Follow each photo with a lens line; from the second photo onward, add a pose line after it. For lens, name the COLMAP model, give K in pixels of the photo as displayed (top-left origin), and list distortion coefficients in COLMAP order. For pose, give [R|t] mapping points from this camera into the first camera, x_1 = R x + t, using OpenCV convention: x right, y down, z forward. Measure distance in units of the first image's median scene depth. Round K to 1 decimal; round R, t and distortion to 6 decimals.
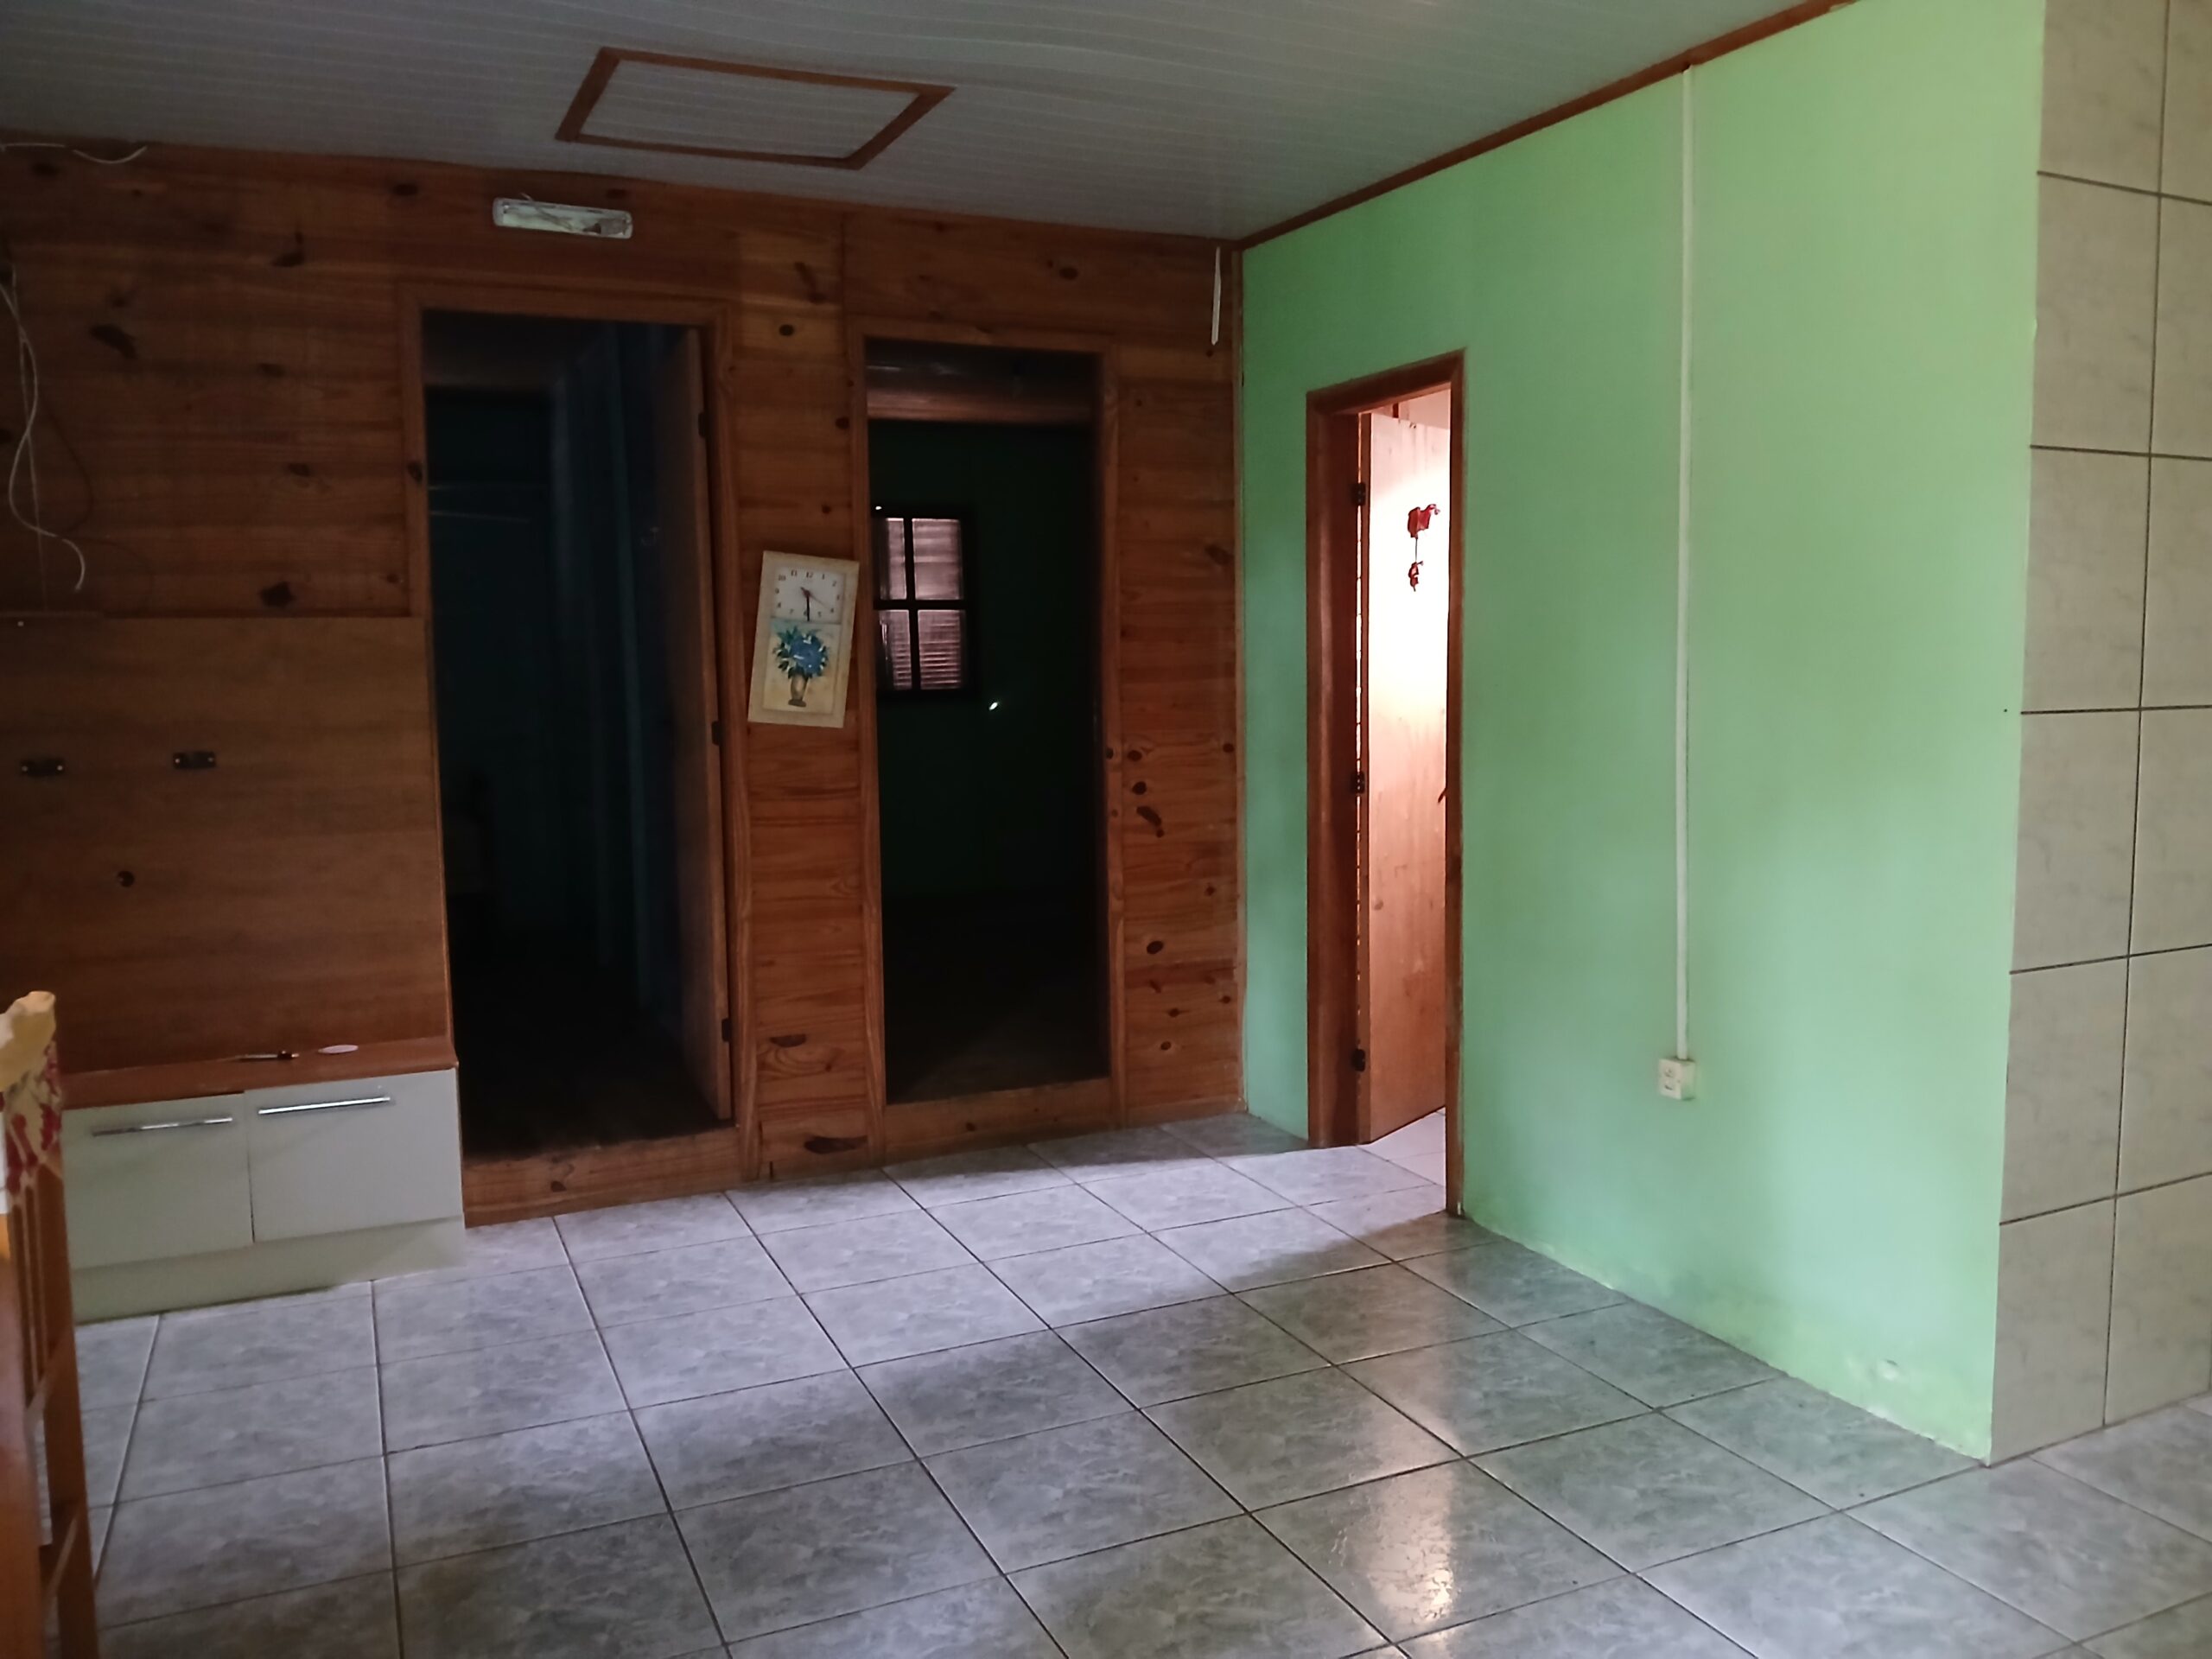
lens RADIAL K [[1719.4, 0, 1106.0], [0, 1719.4, 829.5], [0, 0, 1]] dist [0.043126, -0.106221]
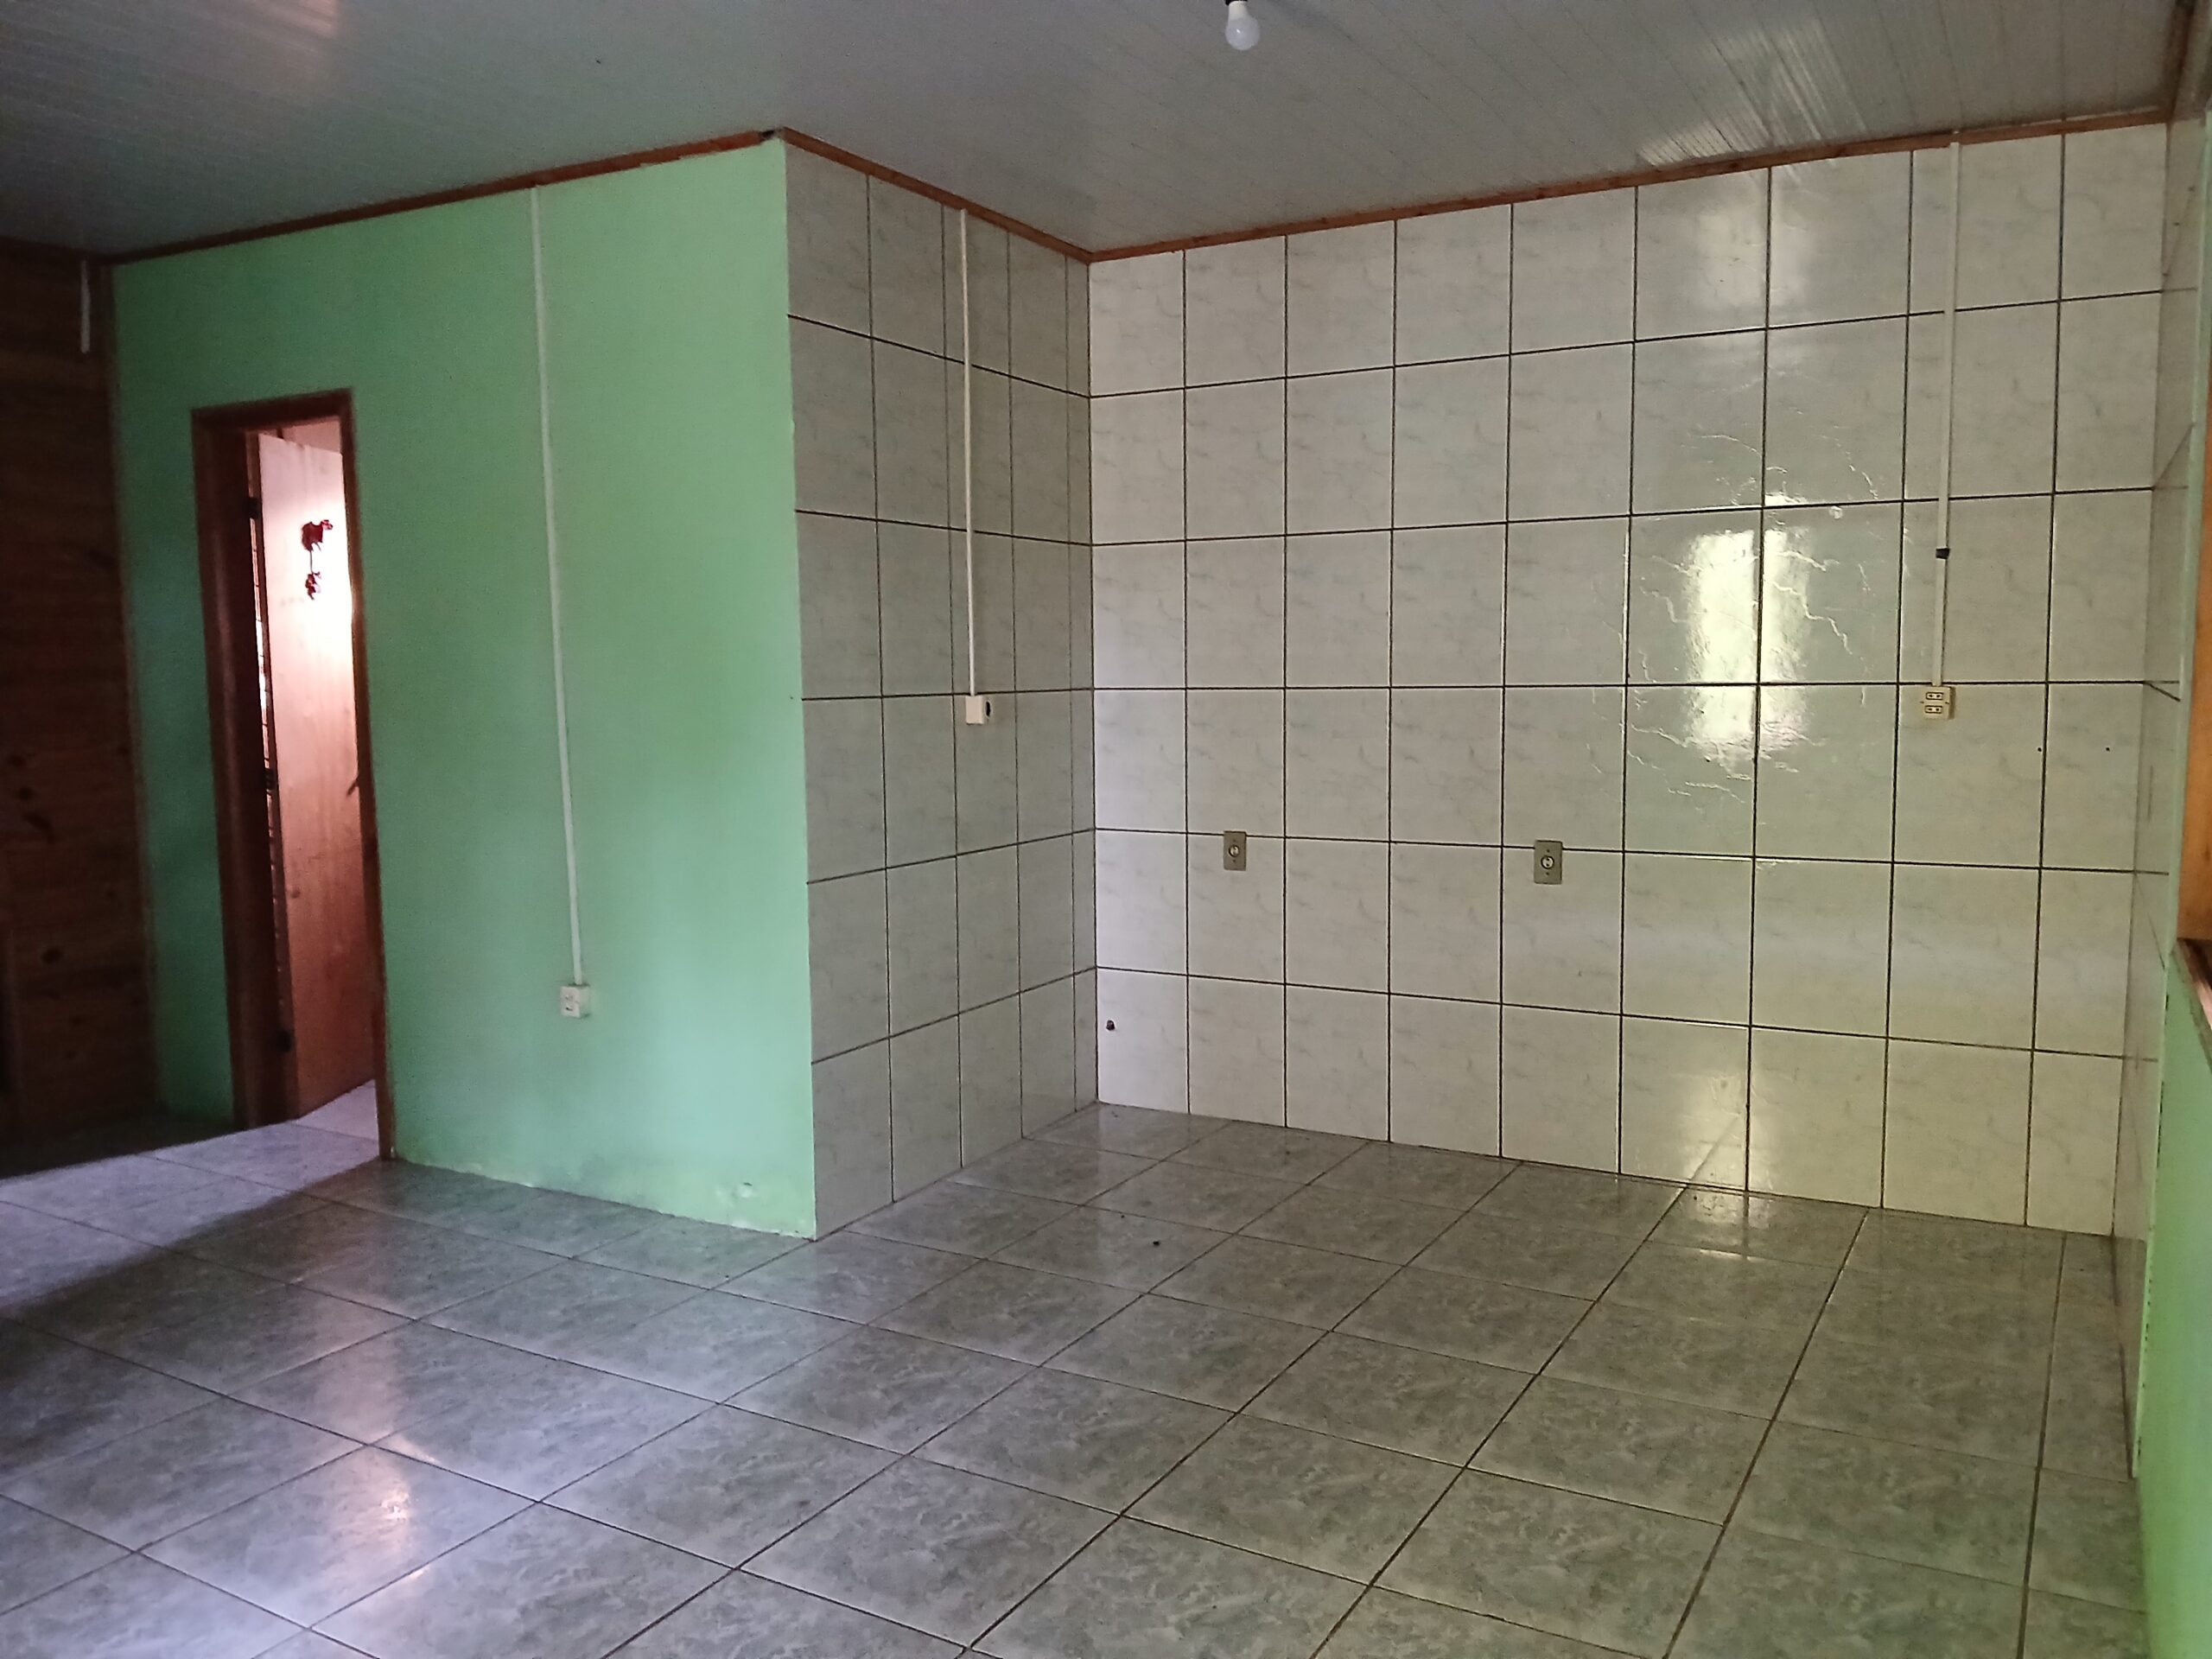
lens RADIAL K [[1719.4, 0, 1106.0], [0, 1719.4, 829.5], [0, 0, 1]] dist [0.043126, -0.106221]
pose [[0.816412, -0.053191, 0.575014, -0.055164], [0.059882, 0.998179, 0.007314, 0.033243], [-0.574356, 0.028462, 0.818111, -0.204648]]
